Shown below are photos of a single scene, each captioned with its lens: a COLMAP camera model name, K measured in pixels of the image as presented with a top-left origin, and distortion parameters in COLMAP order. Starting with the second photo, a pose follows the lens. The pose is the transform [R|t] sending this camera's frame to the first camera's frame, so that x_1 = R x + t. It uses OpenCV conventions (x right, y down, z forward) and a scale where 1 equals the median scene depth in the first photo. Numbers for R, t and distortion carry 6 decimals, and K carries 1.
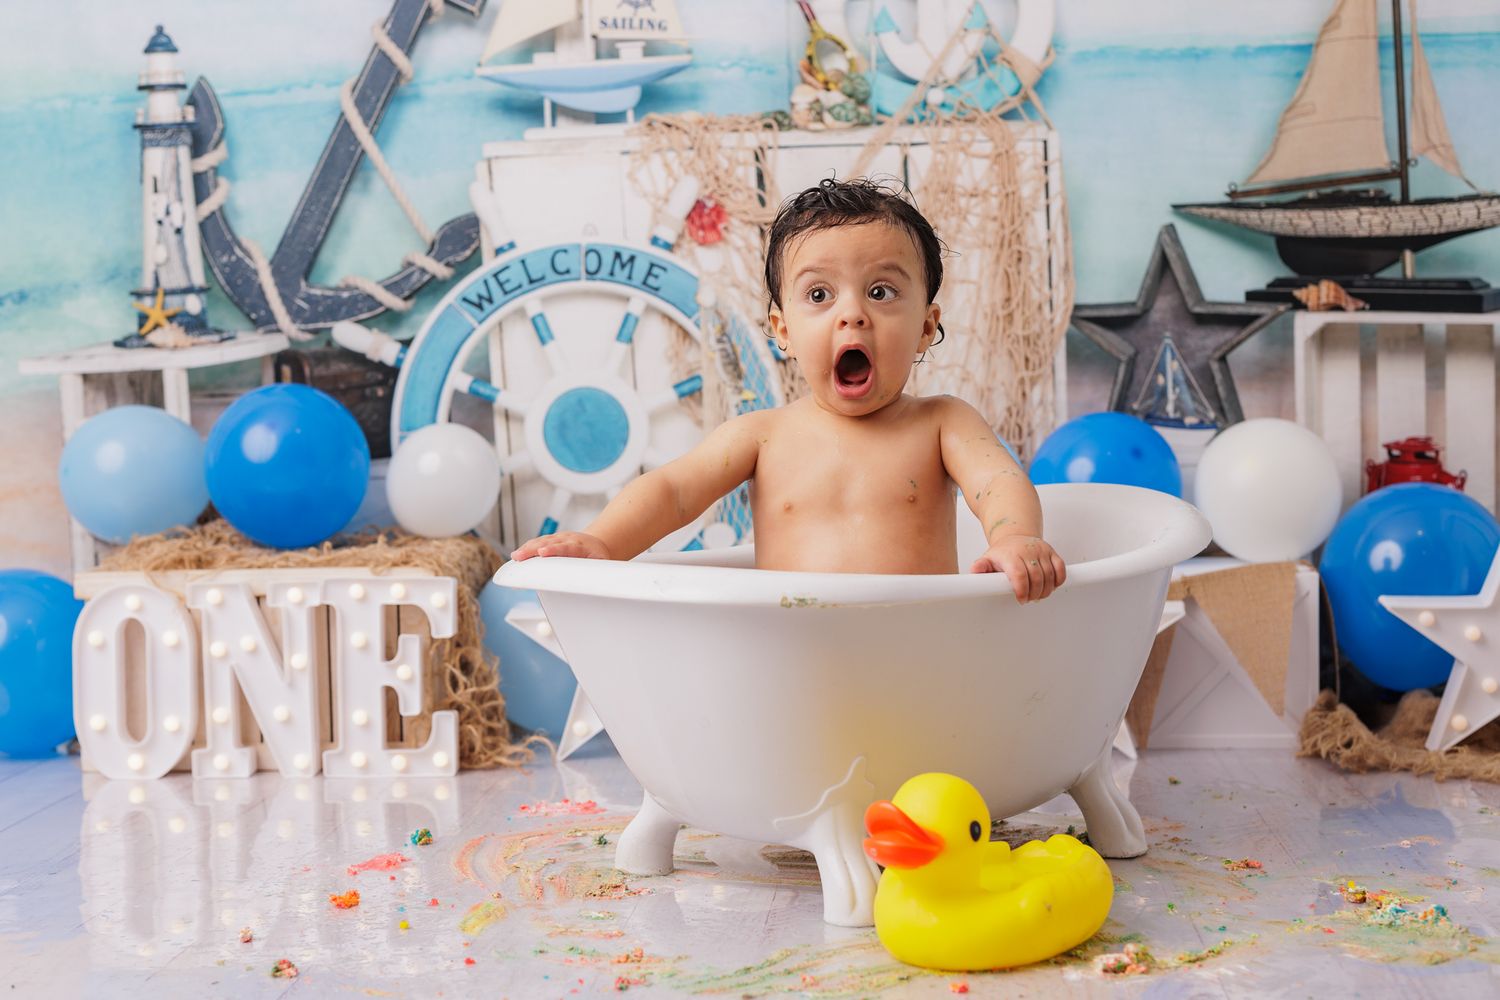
lens RADIAL K [[2236.7, 0, 704.7], [0, 2236.7, 488.2], [0, 0, 1]] dist [-0.001793, 0.000000]
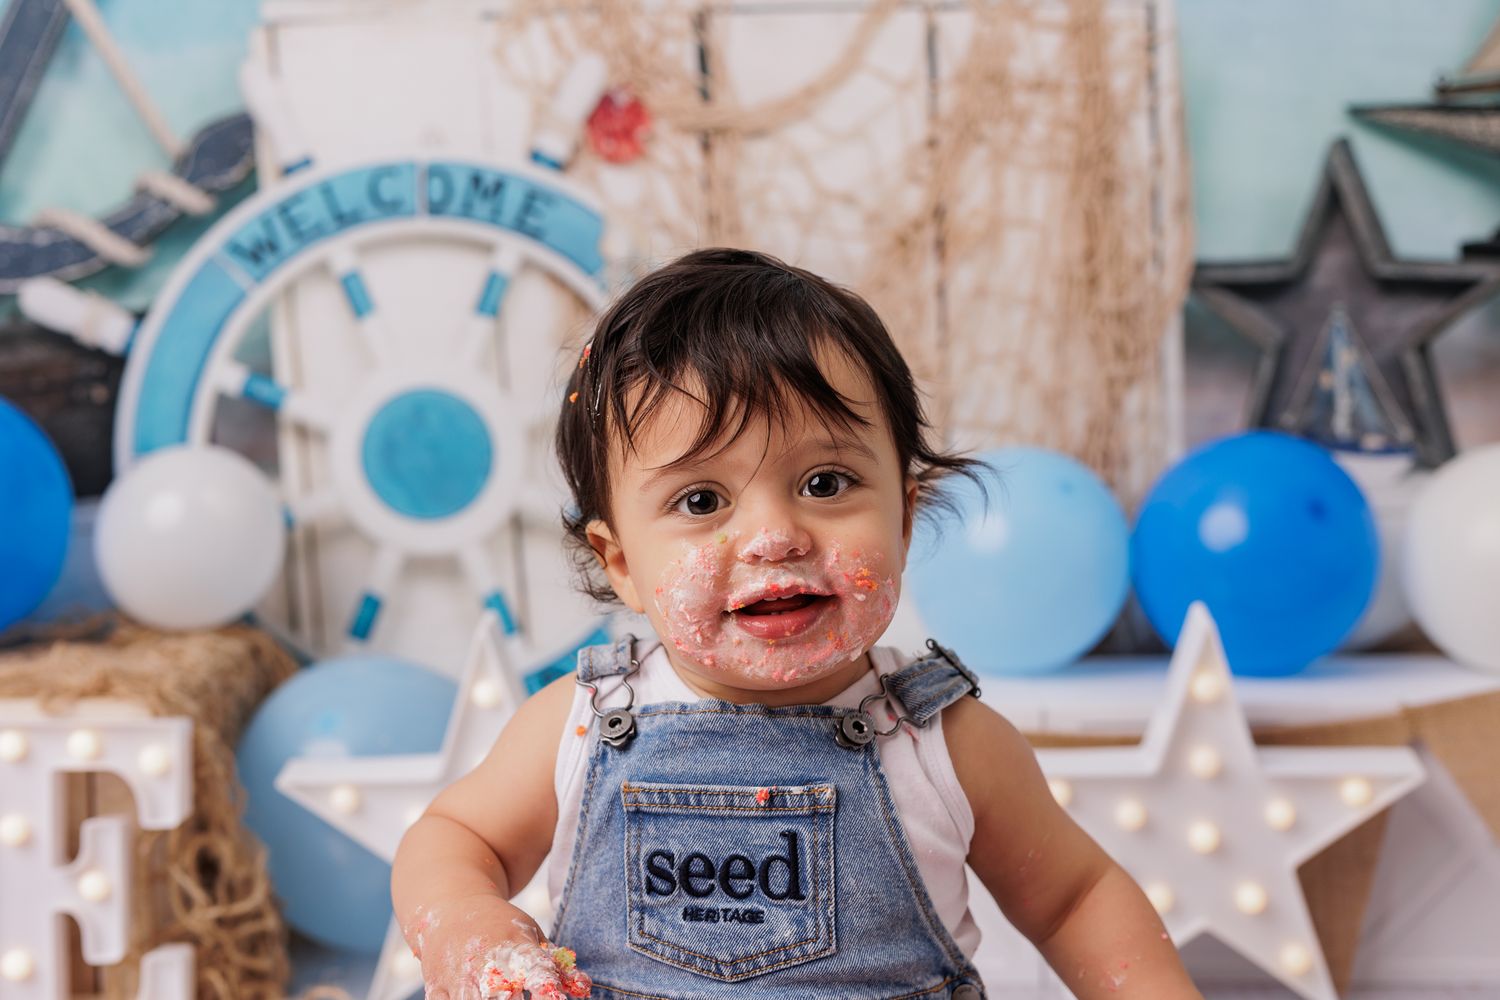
lens RADIAL K [[2151.9, 0, 754.4], [0, 2151.9, 484.6], [0, 0, 1]] dist [-0.001955, 0.000000]
pose [[0.997108, 0.000365, 0.076000, -0.006921], [-0.000634, 0.999994, 0.003516, -0.020198], [-0.075998, -0.003554, 0.997102, 0.393863]]
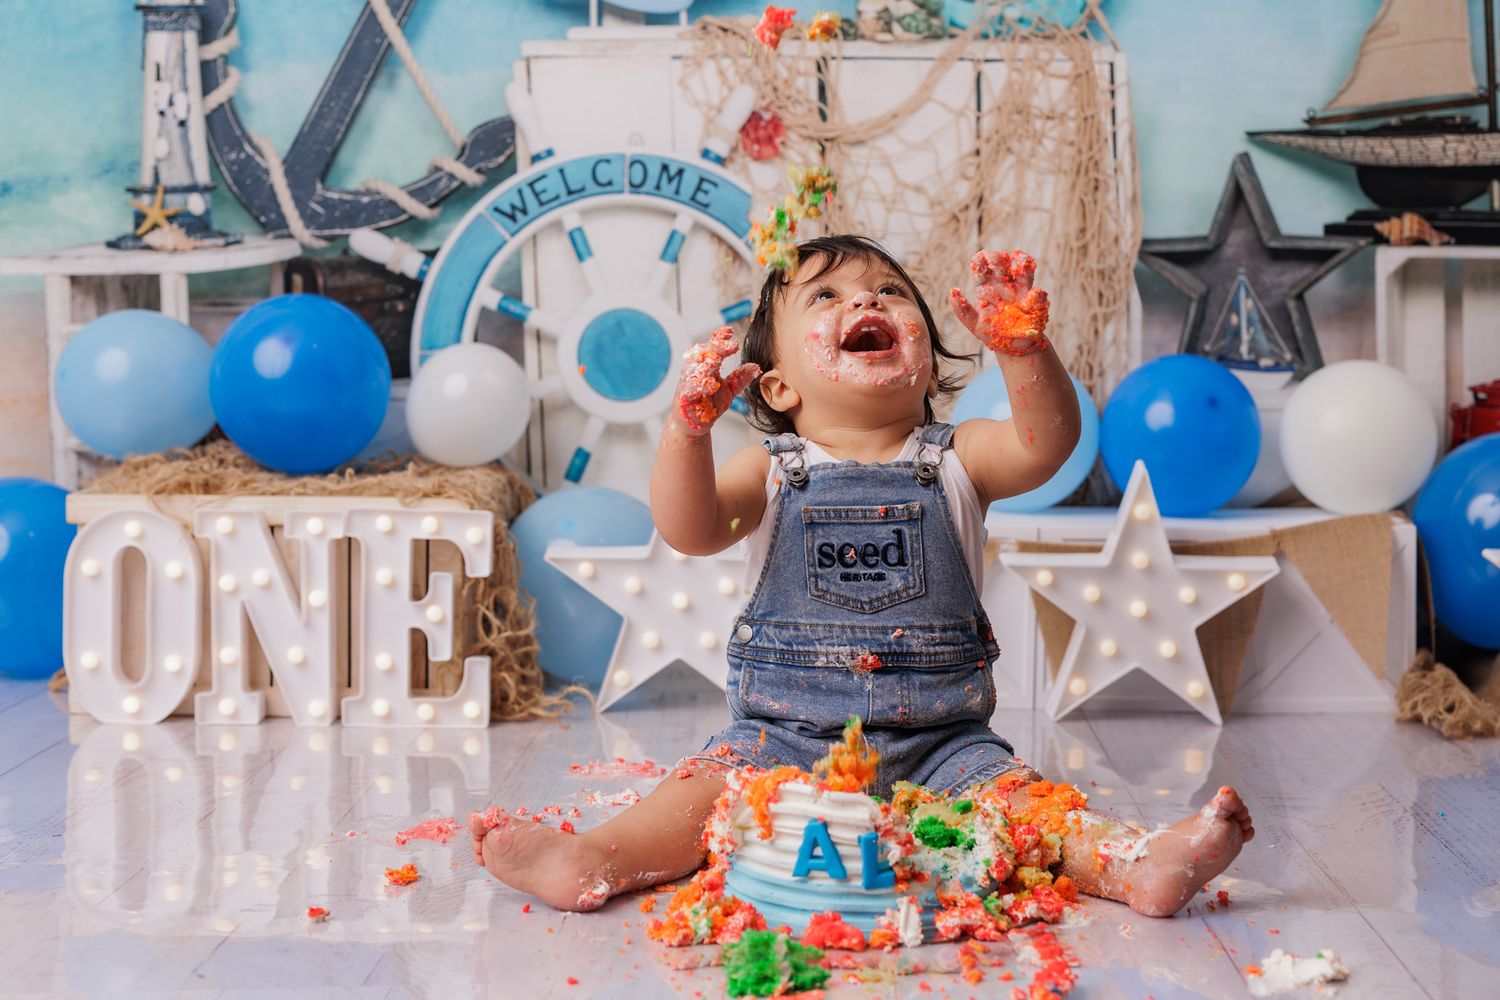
lens RADIAL K [[2261.2, 0, 778.9], [0, 2261.2, 438.2], [0, 0, 1]] dist [-0.003176, 0.000000]
pose [[0.997318, 0.029726, 0.066874, -0.052013], [-0.030168, 0.999529, 0.005607, 0.001193], [-0.066676, -0.007609, 0.997746, 0.062812]]
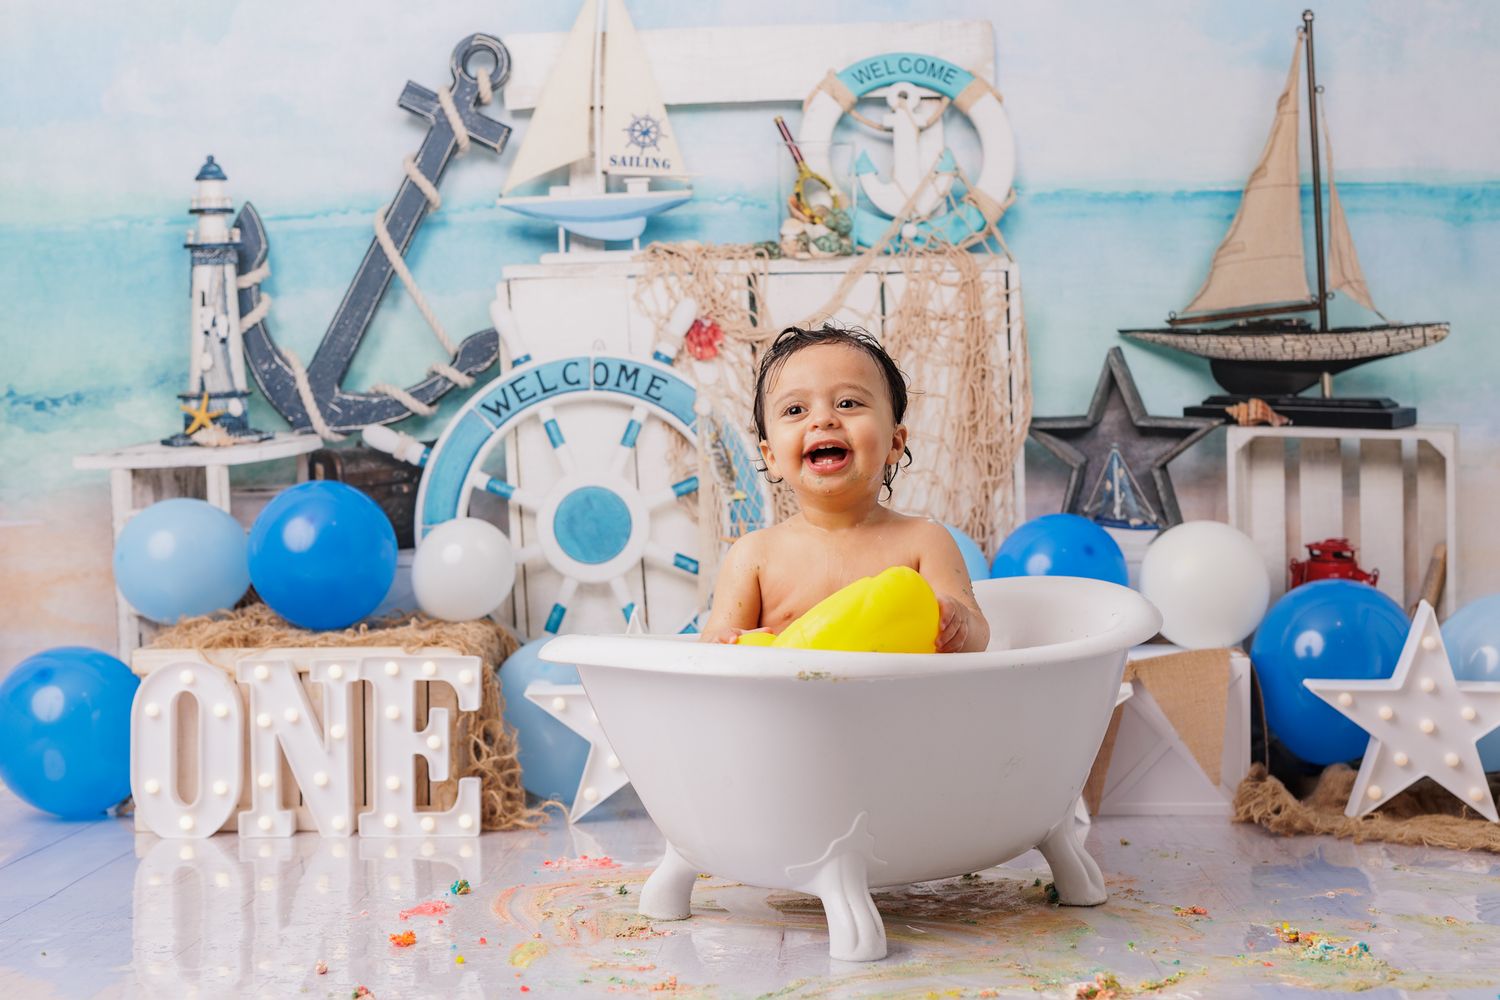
lens RADIAL K [[2151.9, 0, 729.8], [0, 2151.9, 480.8], [0, 0, 1]] dist [-0.001955, 0.000000]
pose [[0.999143, 0.010868, 0.039952, -0.028614], [-0.008946, 0.998808, -0.047991, 0.002702], [-0.040426, 0.047592, 0.998048, -0.067892]]
